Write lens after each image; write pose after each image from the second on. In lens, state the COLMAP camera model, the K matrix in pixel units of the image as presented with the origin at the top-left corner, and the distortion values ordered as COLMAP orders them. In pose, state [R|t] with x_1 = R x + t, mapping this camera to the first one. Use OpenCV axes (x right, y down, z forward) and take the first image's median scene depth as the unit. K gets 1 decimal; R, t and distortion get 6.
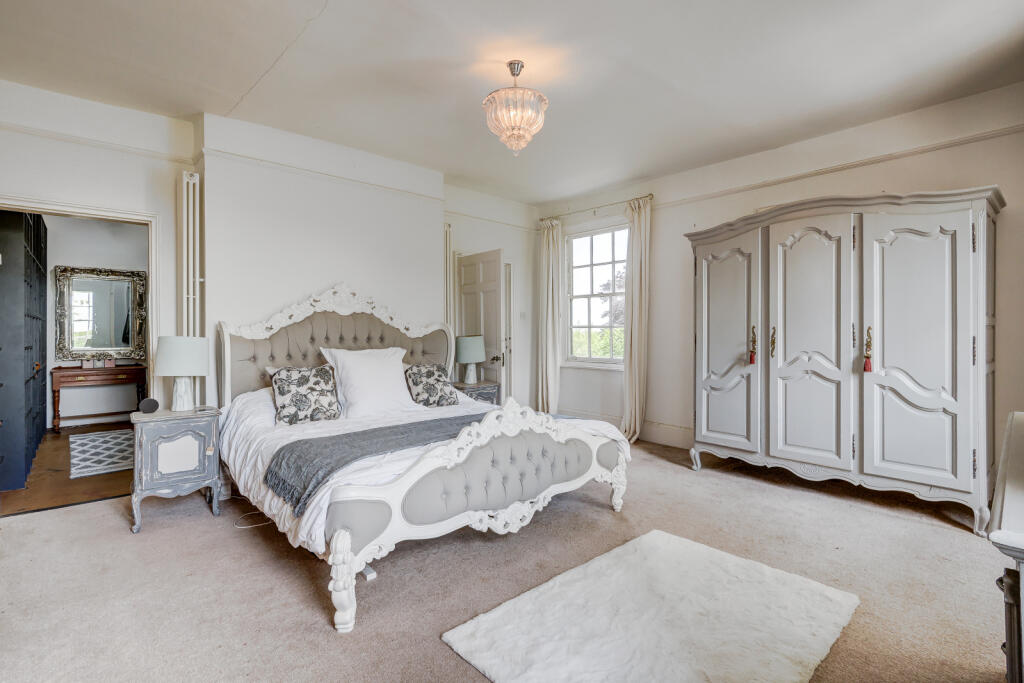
lens RADIAL K [[480.3, 0, 517.2], [0, 480.3, 332.4], [0, 0, 1]] dist [-0.001652, -0.000688]
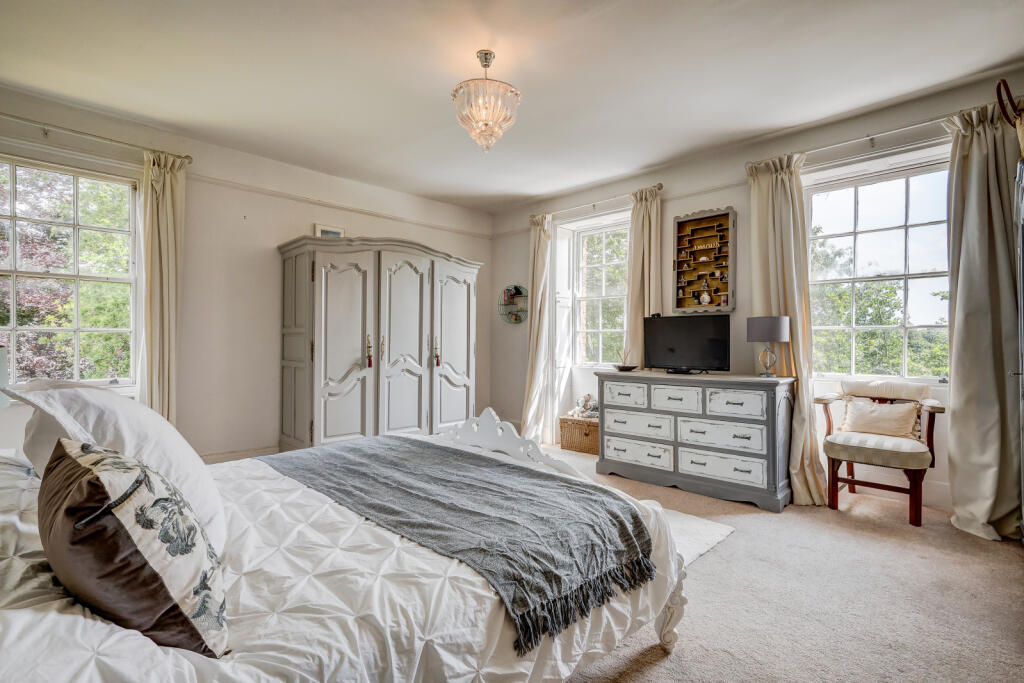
lens RADIAL K [[480.3, 0, 507.7], [0, 480.3, 342.3], [0, 0, 1]] dist [-0.001652, -0.000688]
pose [[-0.028803, 0.001182, 0.999584, -0.734821], [-0.000278, 0.999999, -0.001190, 0.007568], [-0.999585, -0.000312, -0.028803, 0.769116]]
